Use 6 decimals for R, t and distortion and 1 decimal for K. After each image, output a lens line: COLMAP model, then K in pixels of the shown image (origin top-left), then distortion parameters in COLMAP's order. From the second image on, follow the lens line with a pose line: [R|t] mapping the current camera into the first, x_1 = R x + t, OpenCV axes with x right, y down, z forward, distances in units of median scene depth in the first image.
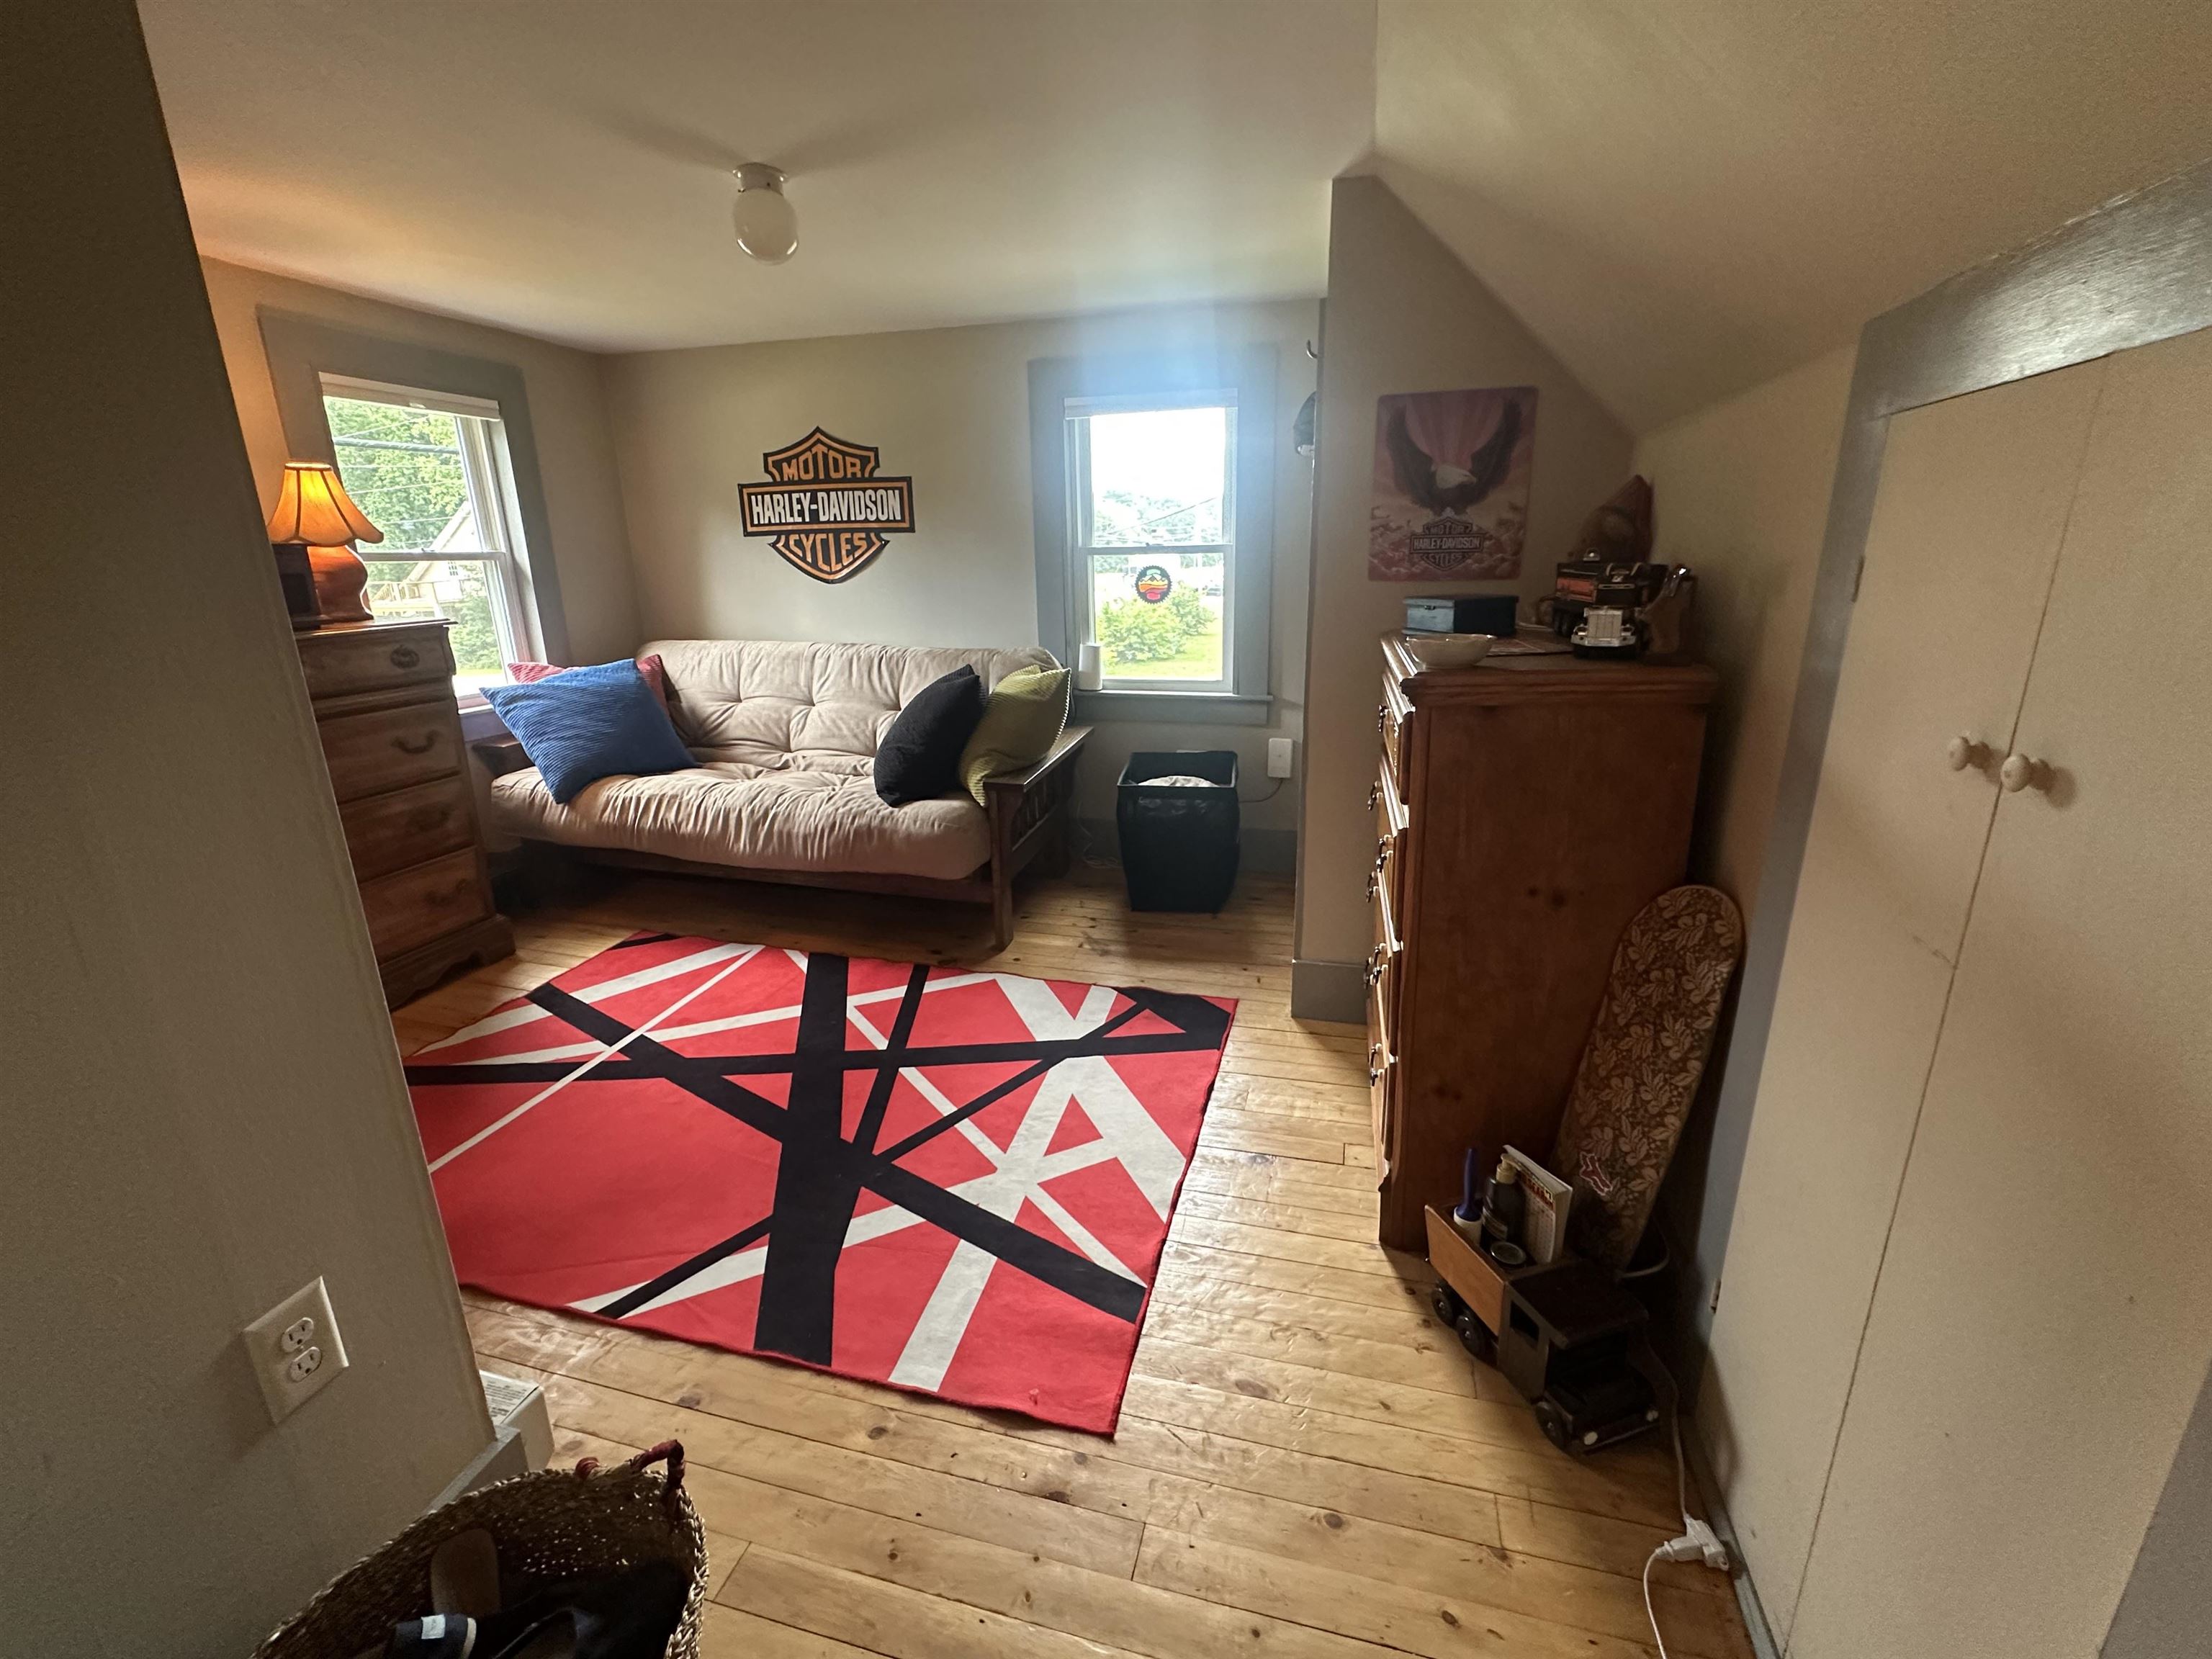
lens RADIAL K [[958.9, 0, 1106.0], [0, 958.9, 829.5], [0, 0, 1]] dist [-0.000122, -0.000057]
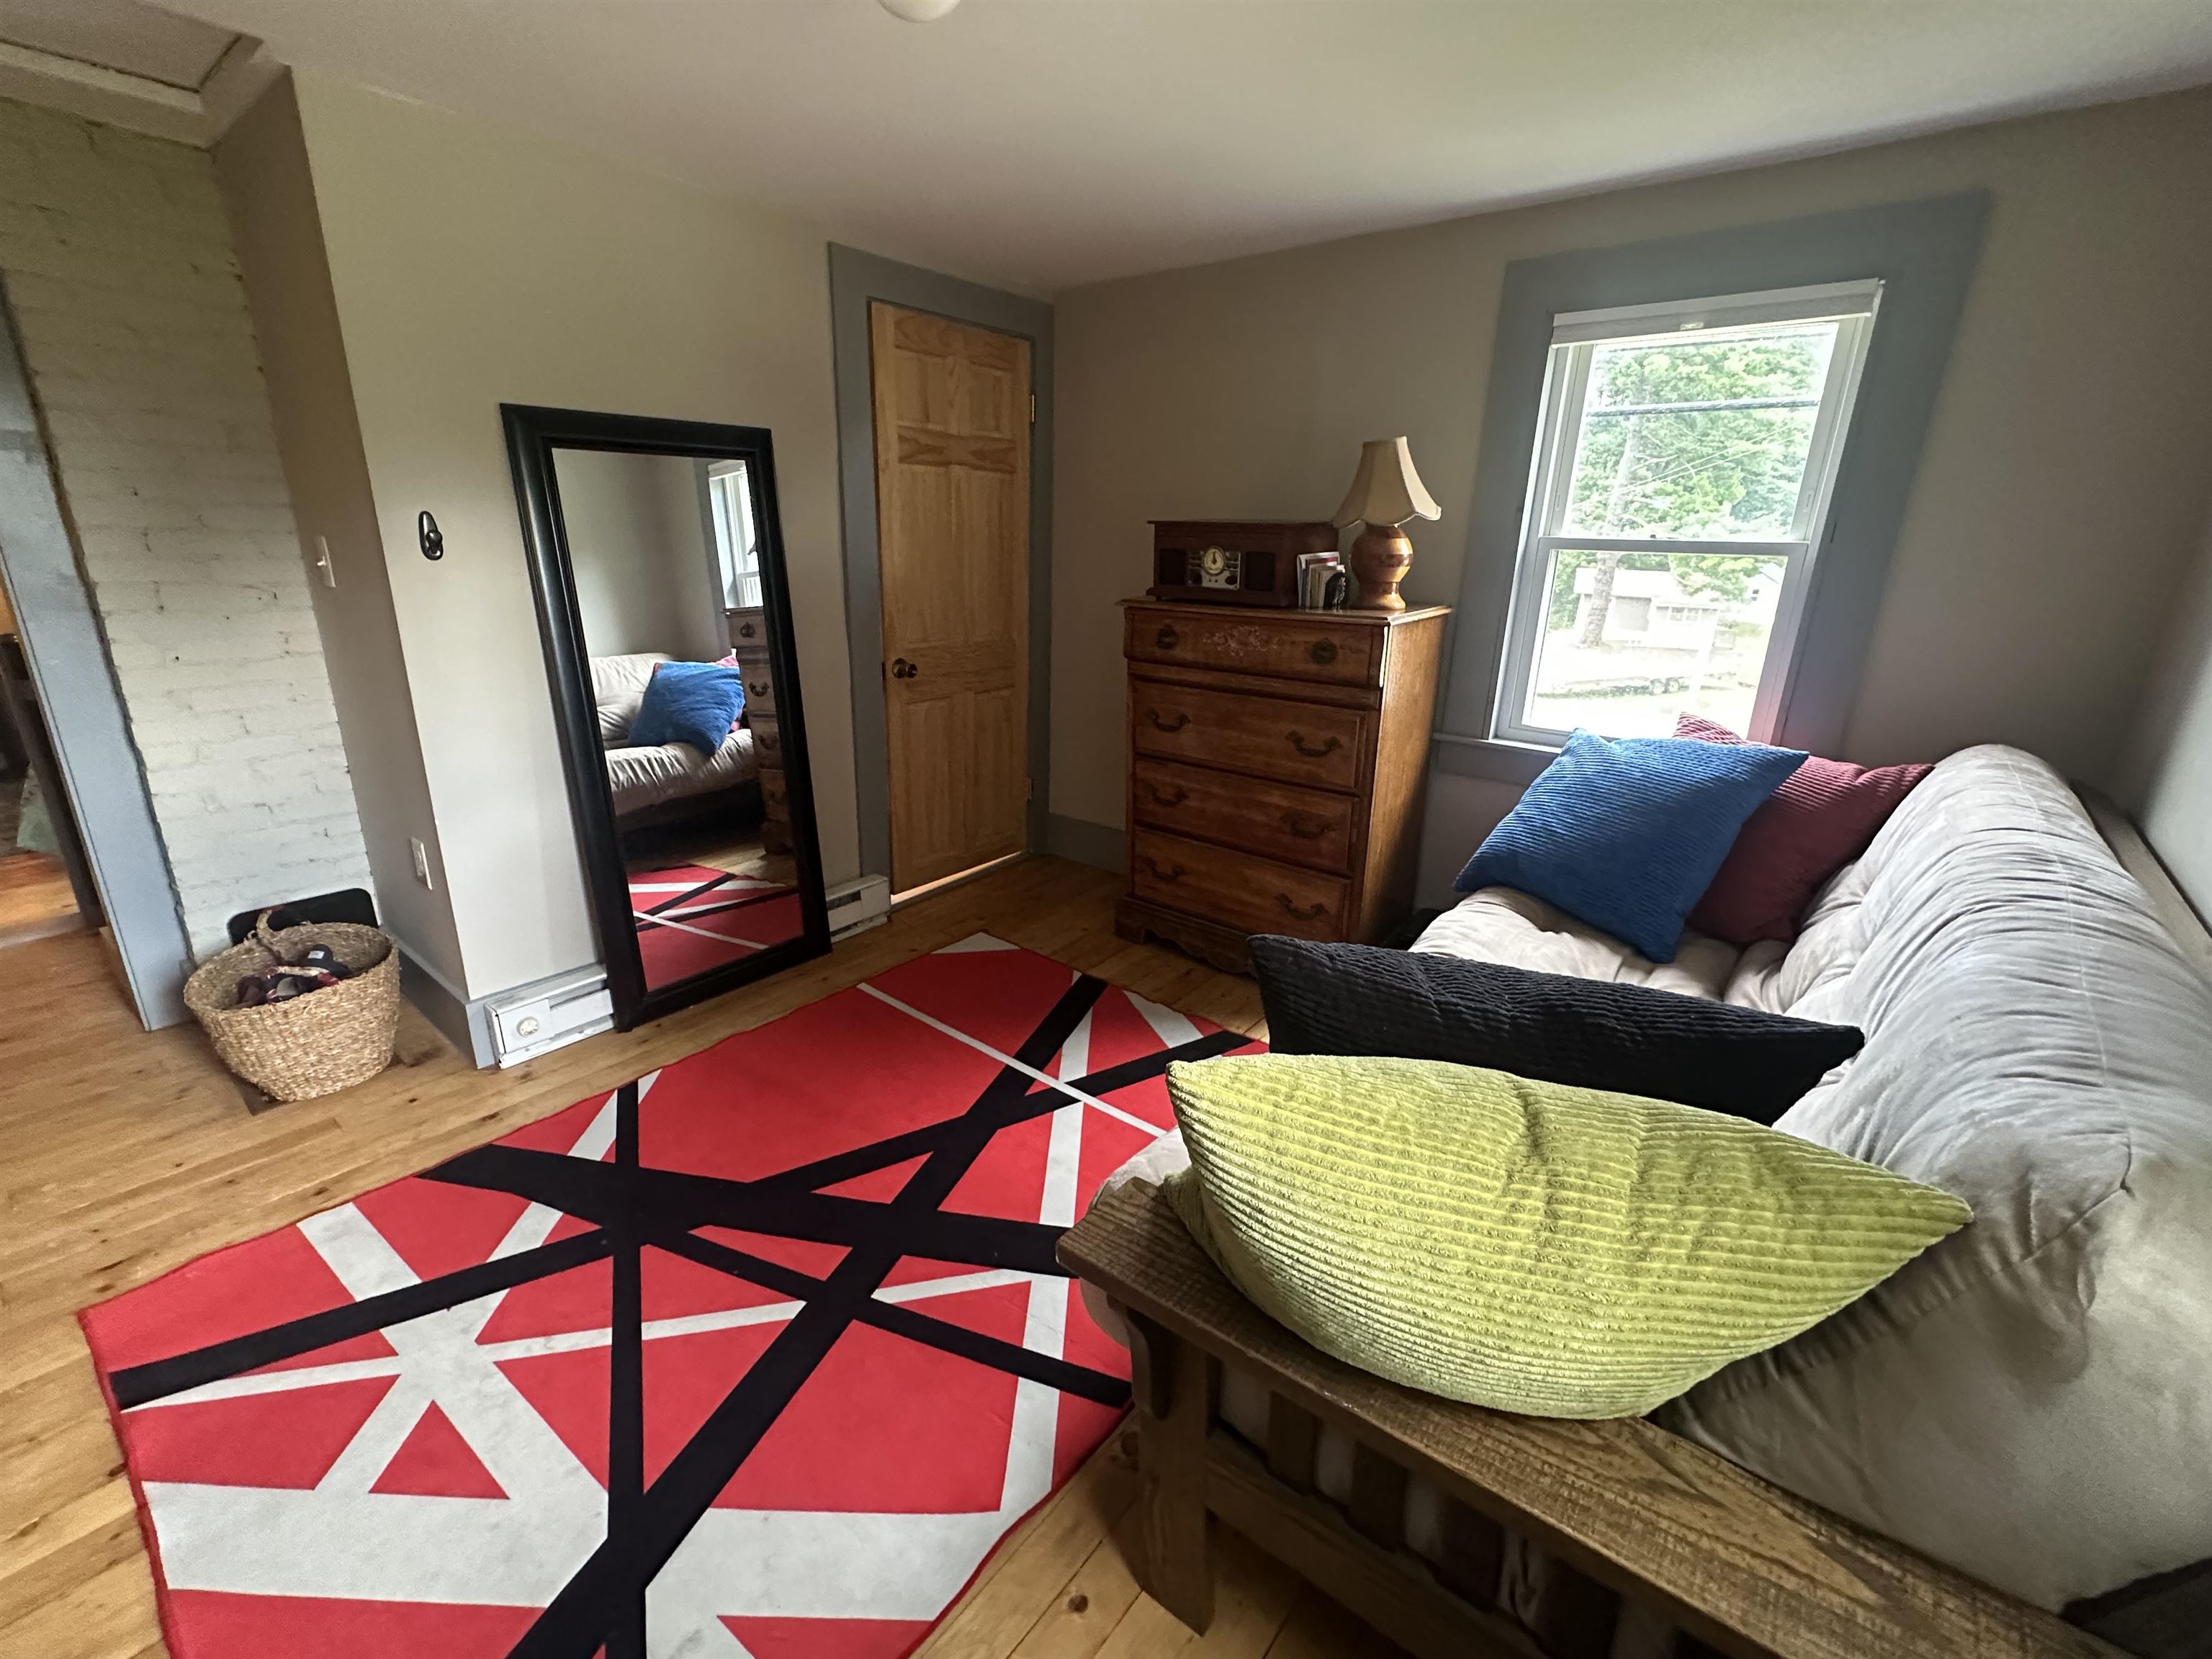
lens RADIAL K [[958.9, 0, 1106.0], [0, 958.9, 829.5], [0, 0, 1]] dist [-0.000122, -0.000057]
pose [[-0.409640, 0.278086, -0.868828, 0.194319], [-0.279112, 0.868525, 0.409587, -0.380665], [0.868499, 0.410284, -0.278165, 1.256753]]
